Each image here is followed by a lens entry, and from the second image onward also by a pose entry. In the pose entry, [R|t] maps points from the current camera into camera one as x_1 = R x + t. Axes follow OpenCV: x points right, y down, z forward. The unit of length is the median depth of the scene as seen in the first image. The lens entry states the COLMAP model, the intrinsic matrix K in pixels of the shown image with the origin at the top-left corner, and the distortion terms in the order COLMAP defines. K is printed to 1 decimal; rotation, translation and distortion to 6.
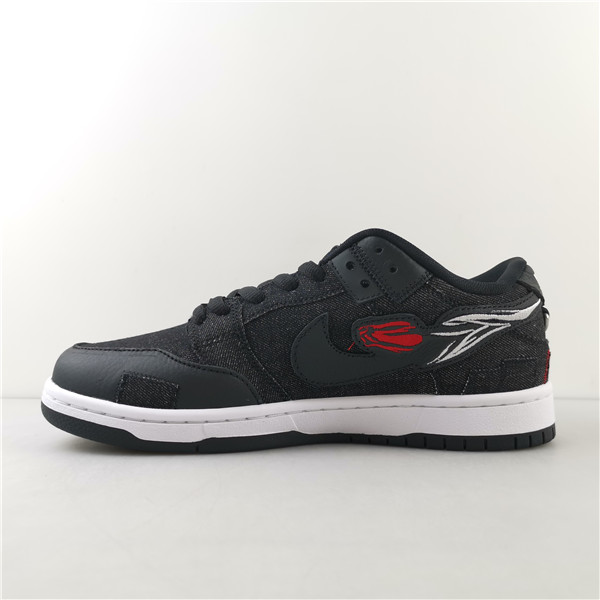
lens RADIAL K [[629.3, 0, 300.0], [0, 629.3, 300.0], [0, 0, 1]] dist [0.009536, -0.008379]
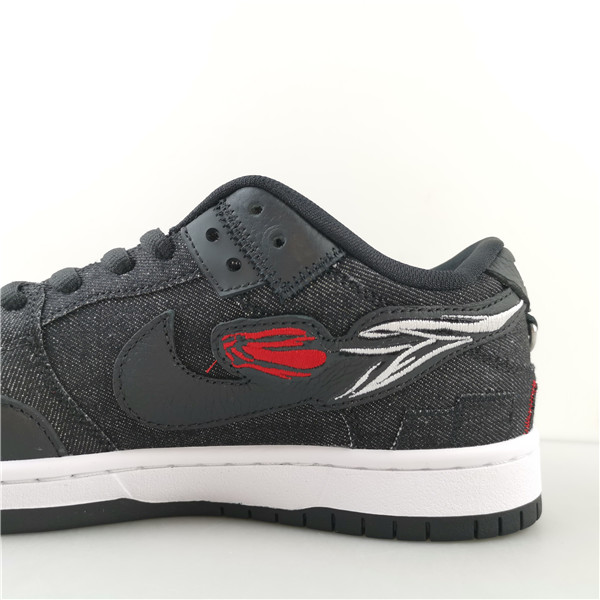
lens RADIAL K [[653.9, 0, 300.0], [0, 653.9, 300.0], [0, 0, 1]] dist [0.002002, -0.015576]
pose [[0.999533, 0.030359, 0.003461, 0.162148], [-0.030296, 0.999397, -0.016959, 0.016857], [-0.003974, 0.016846, 0.999850, 0.357382]]
